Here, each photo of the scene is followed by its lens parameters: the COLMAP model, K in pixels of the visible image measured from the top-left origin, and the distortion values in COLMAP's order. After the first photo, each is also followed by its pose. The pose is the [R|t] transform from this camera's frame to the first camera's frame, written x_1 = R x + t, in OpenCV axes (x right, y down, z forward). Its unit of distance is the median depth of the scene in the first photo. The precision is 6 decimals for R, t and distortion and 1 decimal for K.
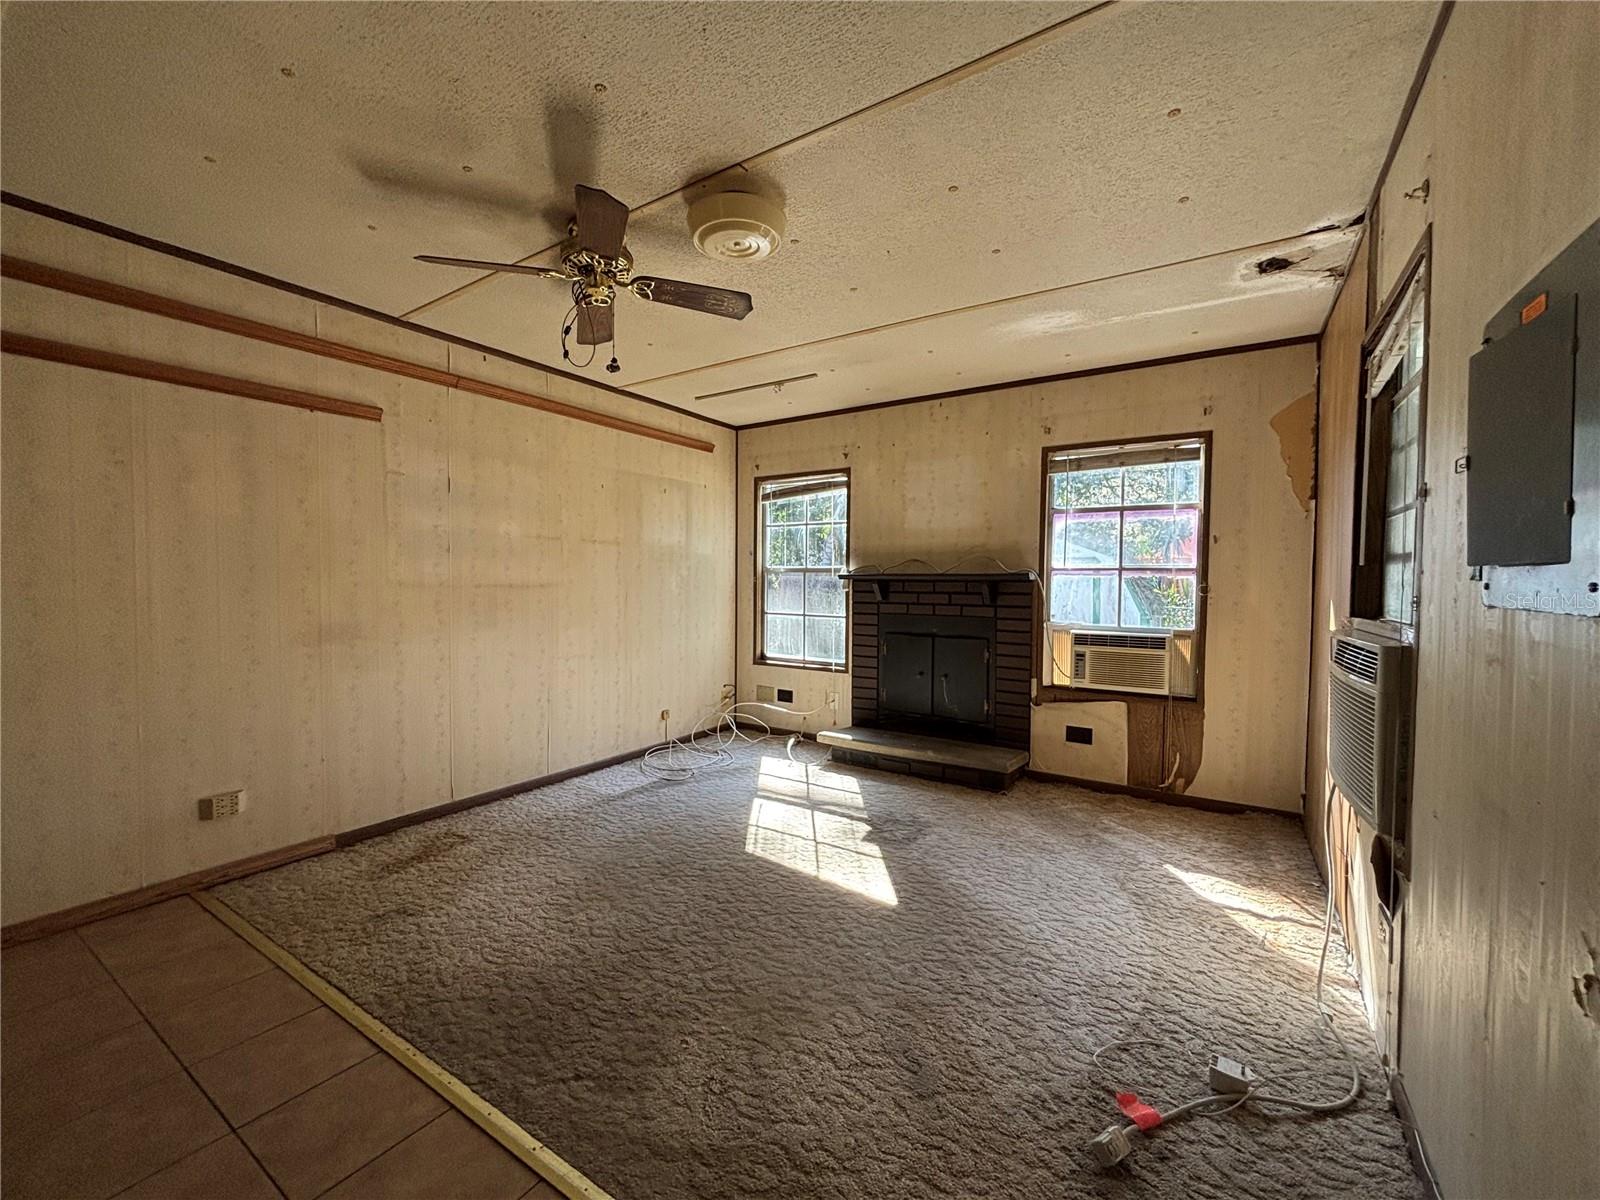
lens RADIAL K [[646.3, 0, 798.4], [0, 646.3, 593.0], [0, 0, 1]] dist [-0.001991, -0.000134]
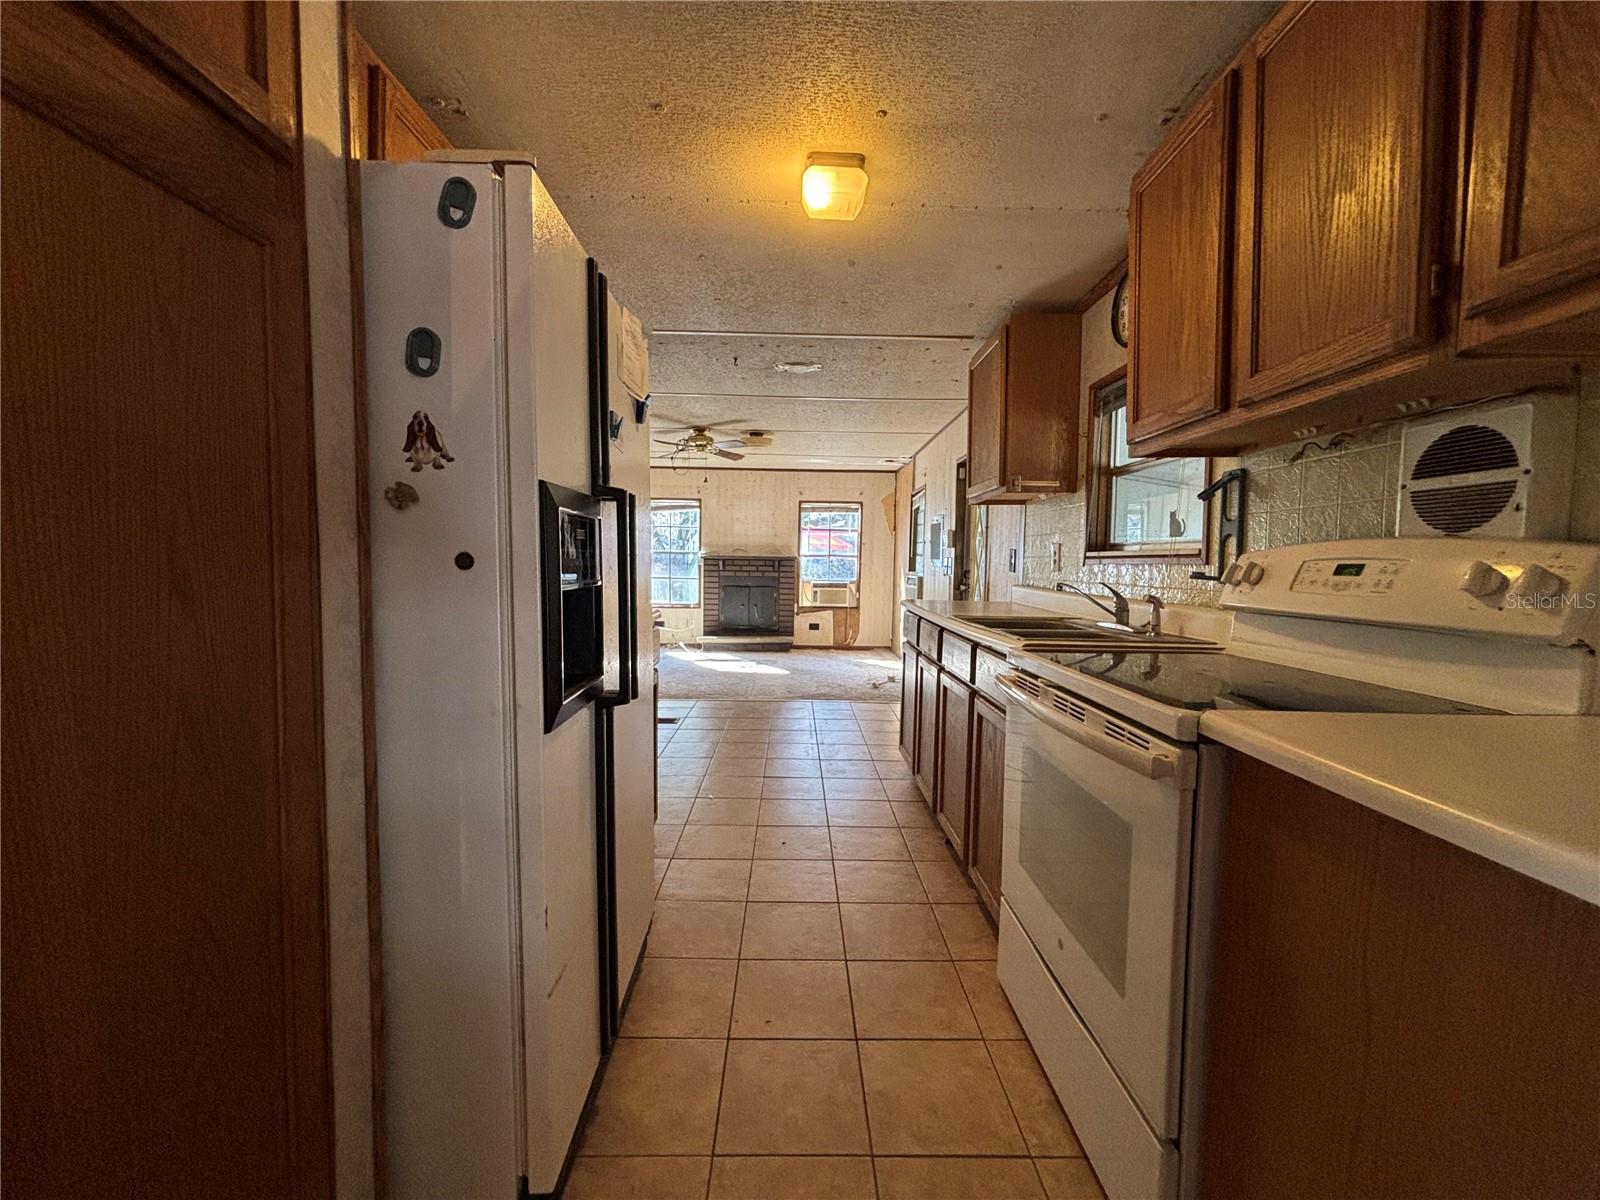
lens RADIAL K [[646.3, 0, 800.0], [0, 646.3, 598.6], [0, 0, 1]] dist [-0.001991, -0.000134]
pose [[0.831354, -0.024698, 0.555195, -0.893281], [0.000316, 0.999033, 0.043970, 0.016245], [-0.555744, -0.036380, 0.830557, -0.897433]]
